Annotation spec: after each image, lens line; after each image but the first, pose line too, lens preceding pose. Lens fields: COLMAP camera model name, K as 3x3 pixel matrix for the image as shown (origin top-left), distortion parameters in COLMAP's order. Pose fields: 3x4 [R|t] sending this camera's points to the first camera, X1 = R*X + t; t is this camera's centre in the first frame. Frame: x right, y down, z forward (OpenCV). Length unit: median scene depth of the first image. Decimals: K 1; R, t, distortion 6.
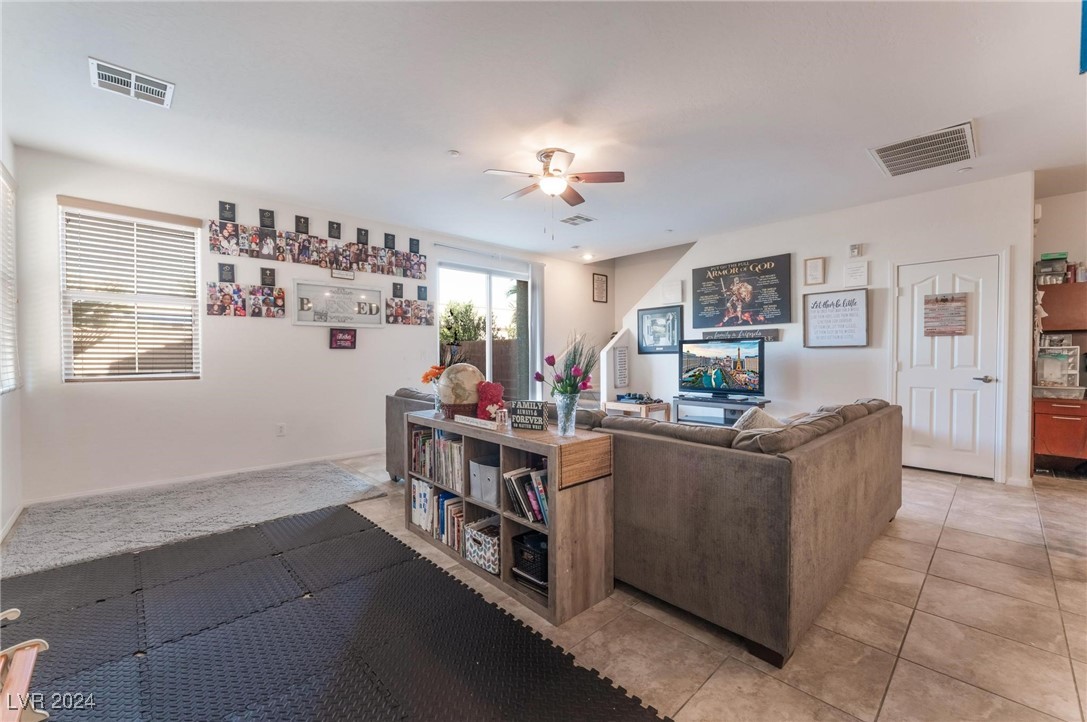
lens RADIAL K [[441.7, 0, 543.5], [0, 441.7, 361.0], [0, 0, 1]] dist [-0.002625, 0.000311]
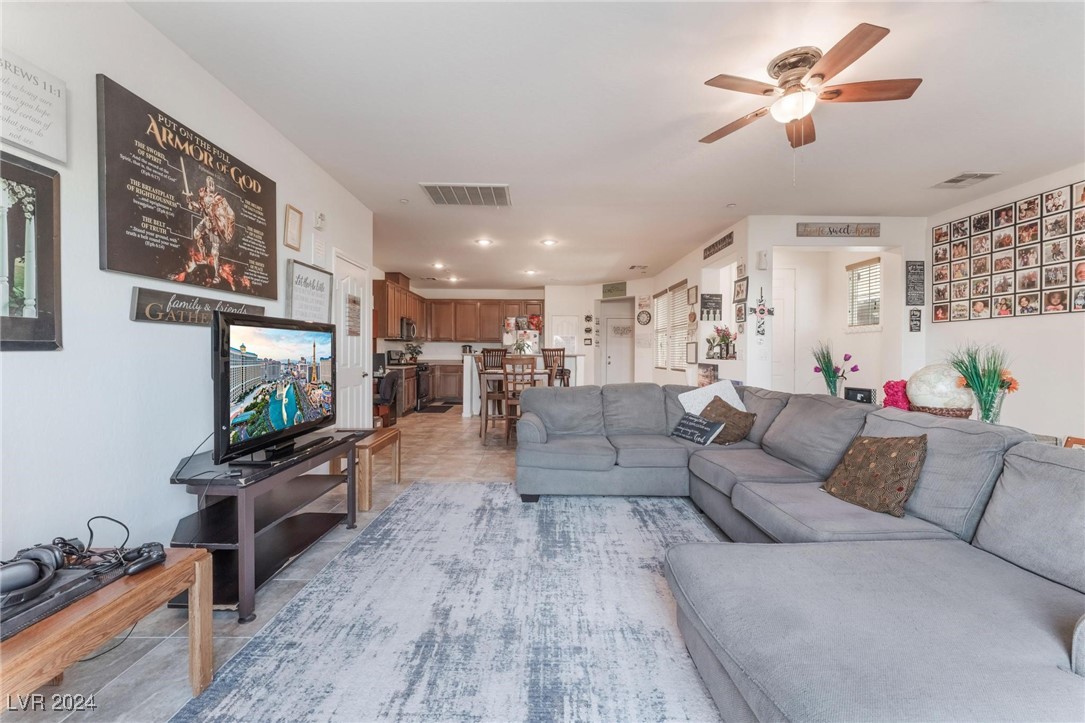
lens RADIAL K [[445.3, 0, 543.9], [0, 445.3, 356.4], [0, 0, 1]] dist [-0.009382, -0.000135]
pose [[-0.738051, -0.005134, 0.674725, -0.111142], [0.009867, 0.999782, 0.018401, -0.018643], [-0.674672, 0.020239, -0.737840, 1.209780]]
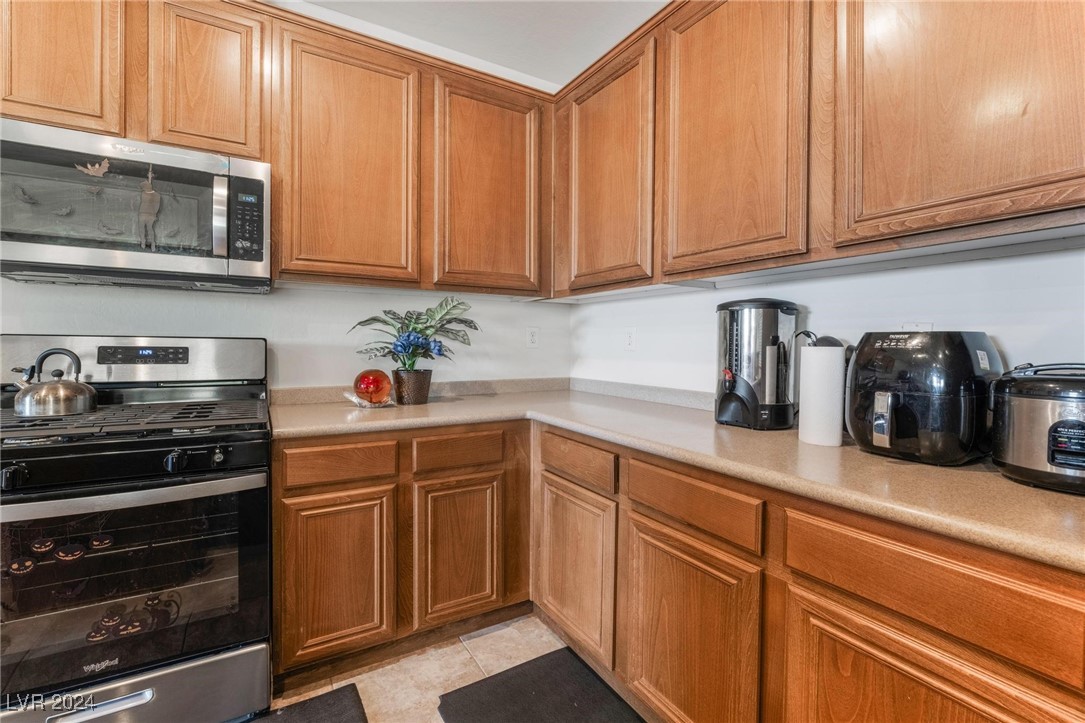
lens RADIAL K [[452.3, 0, 511.9], [0, 452.3, 352.2], [0, 0, 1]] dist [-0.008676, -0.000201]
pose [[0.240960, -0.007372, 0.970507, 1.244843], [0.006347, 0.999962, 0.006020, -0.004110], [-0.970514, 0.004709, 0.240998, -0.019090]]
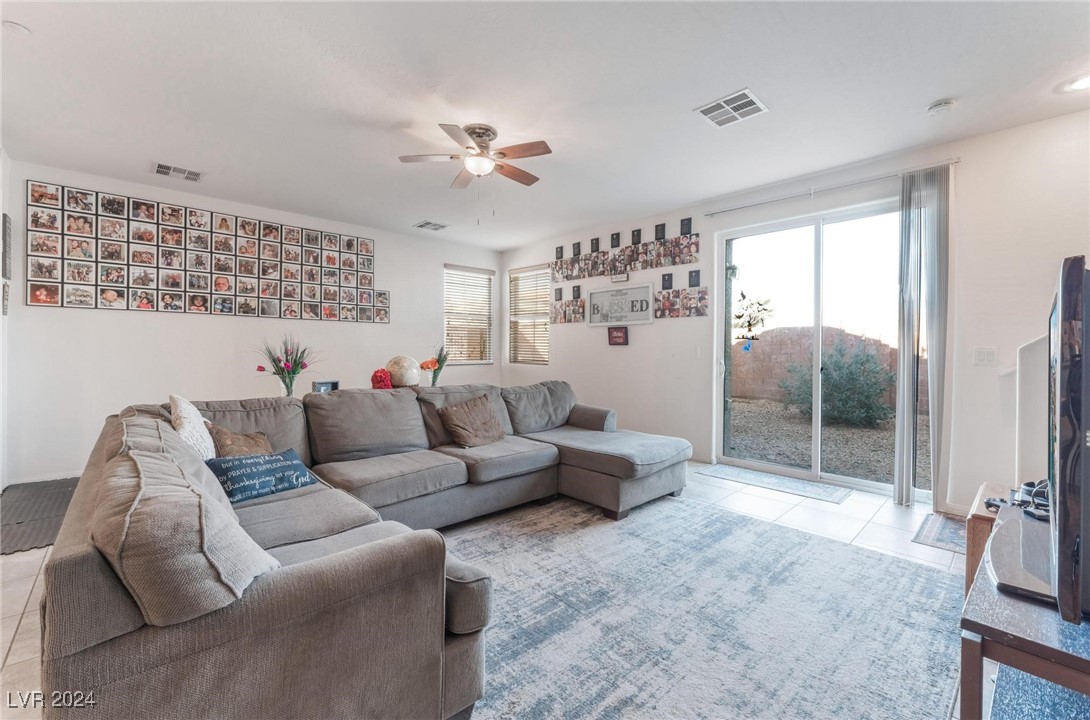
lens RADIAL K [[443.9, 0, 539.3], [0, 443.9, 350.0], [0, 0, 1]] dist [-0.000317, -0.000310]
pose [[-0.009477, 0.004996, -0.999943, 0.635584], [-0.023347, 0.999714, 0.005216, -0.015629], [0.999682, 0.023395, -0.009358, 0.780607]]
